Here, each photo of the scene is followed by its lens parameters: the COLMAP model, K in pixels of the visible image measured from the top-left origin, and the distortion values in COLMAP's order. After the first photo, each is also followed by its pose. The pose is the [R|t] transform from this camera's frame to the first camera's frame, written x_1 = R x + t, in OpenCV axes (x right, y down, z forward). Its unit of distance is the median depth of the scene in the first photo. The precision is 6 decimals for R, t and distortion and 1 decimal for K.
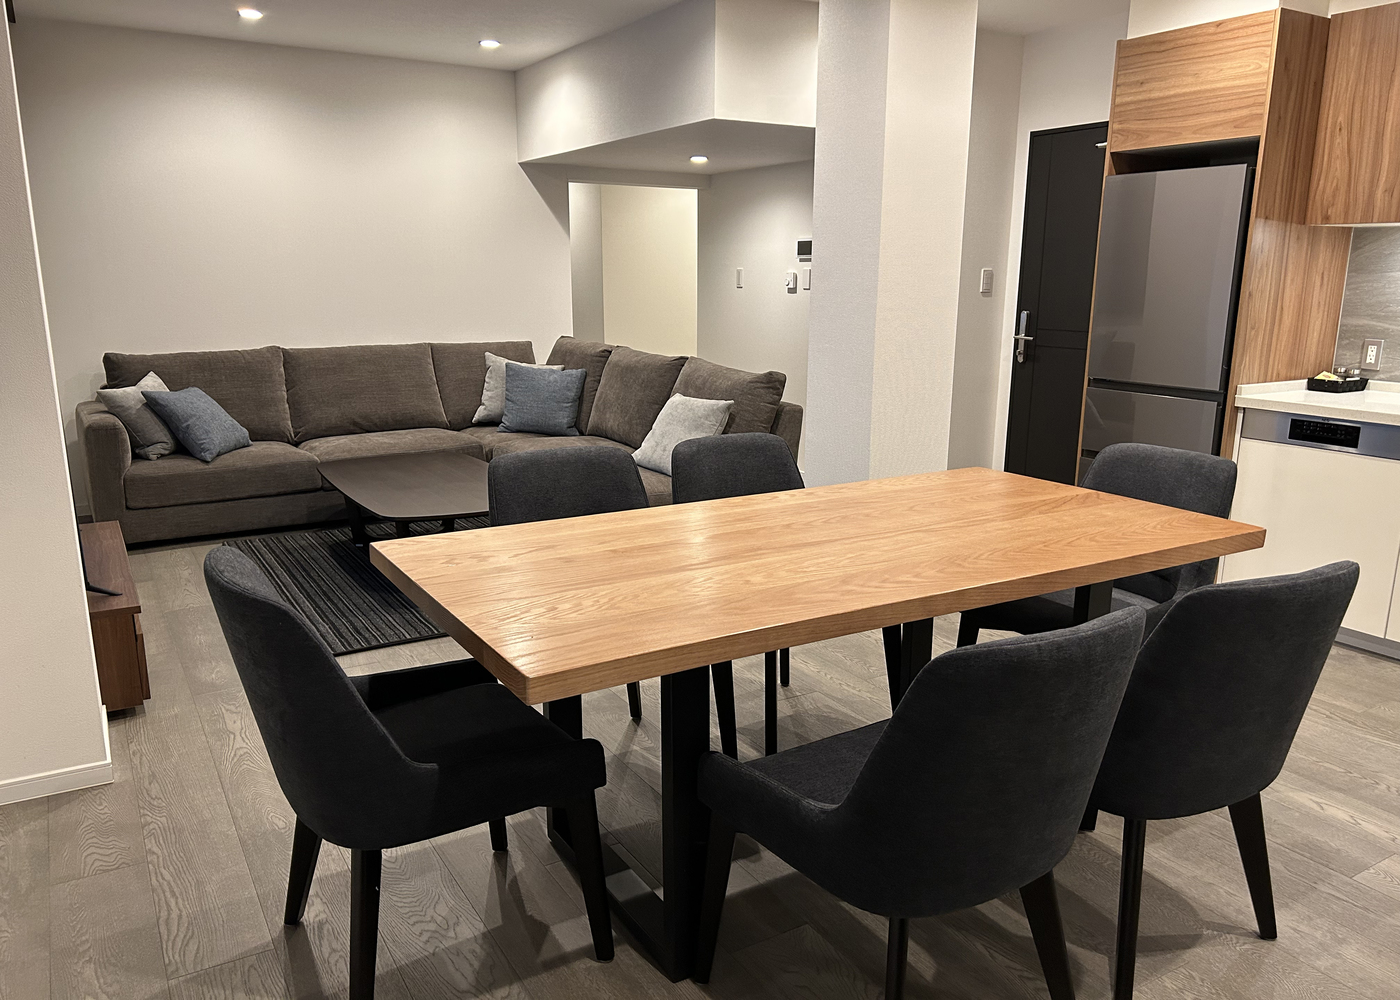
lens RADIAL K [[1092.3, 0, 691.4], [0, 1092.3, 511.7], [0, 0, 1]] dist [0.030574, -0.012106]
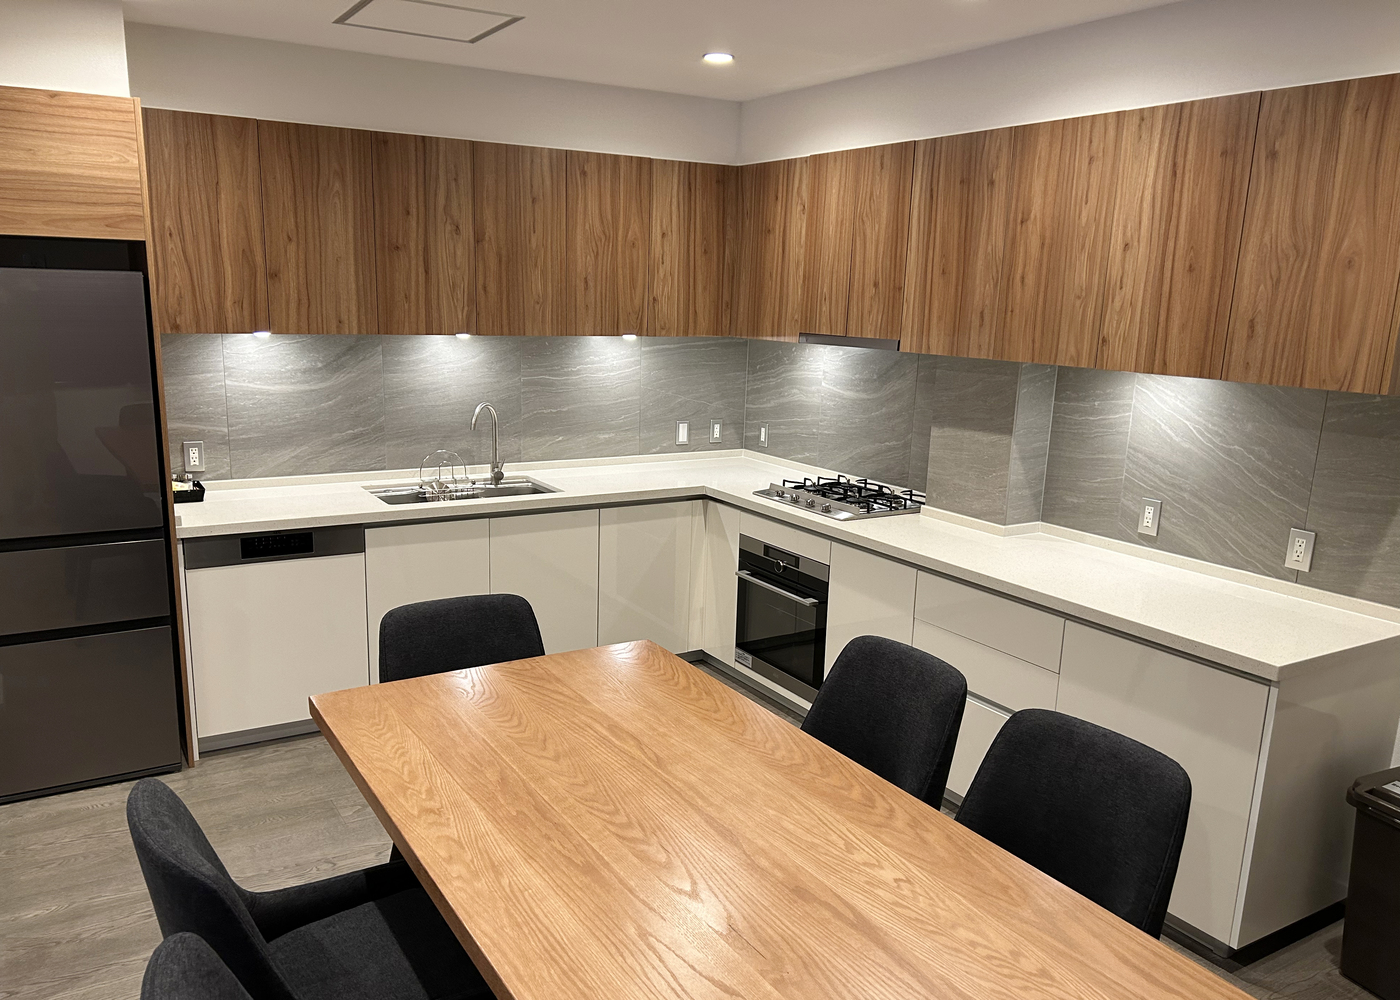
lens RADIAL K [[1092.3, 0, 628.5], [0, 1092.3, 533.3], [0, 0, 1]] dist [0.030574, -0.012106]
pose [[0.002996, -0.237472, 0.971390, -0.368568], [0.211786, 0.949509, 0.231470, -0.229220], [-0.977311, 0.205034, 0.053138, 0.596357]]
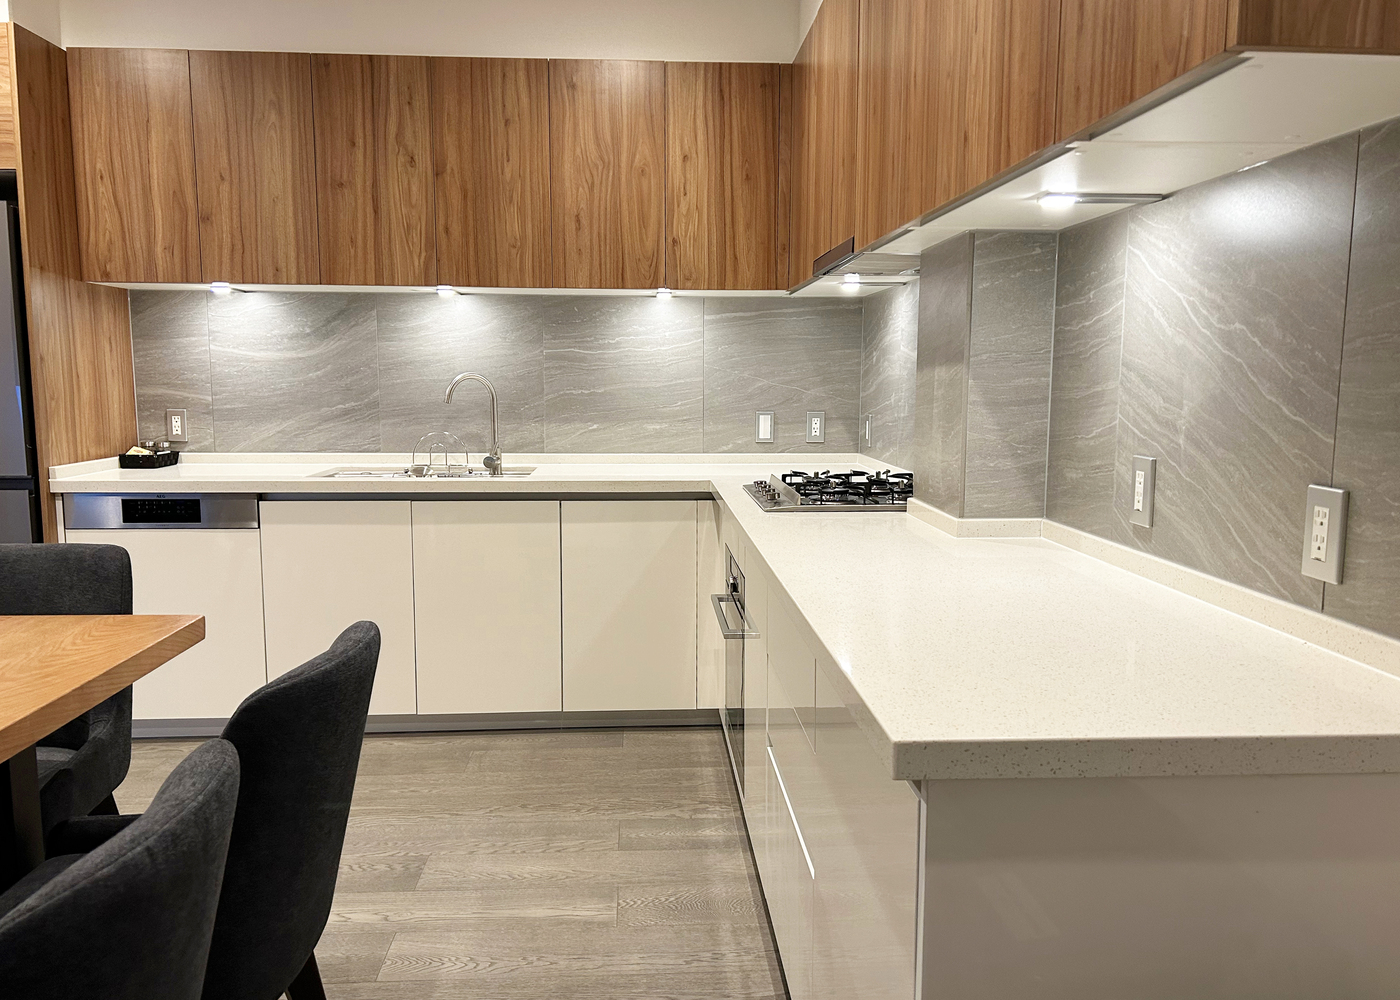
lens RADIAL K [[1092.3, 0, 693.4], [0, 1092.3, 506.2], [0, 0, 1]] dist [0.030574, -0.012106]
pose [[0.456629, -0.112368, 0.882532, -0.012497], [0.206435, 0.978299, 0.017750, -0.001912], [-0.865375, 0.174081, 0.469917, 0.202291]]
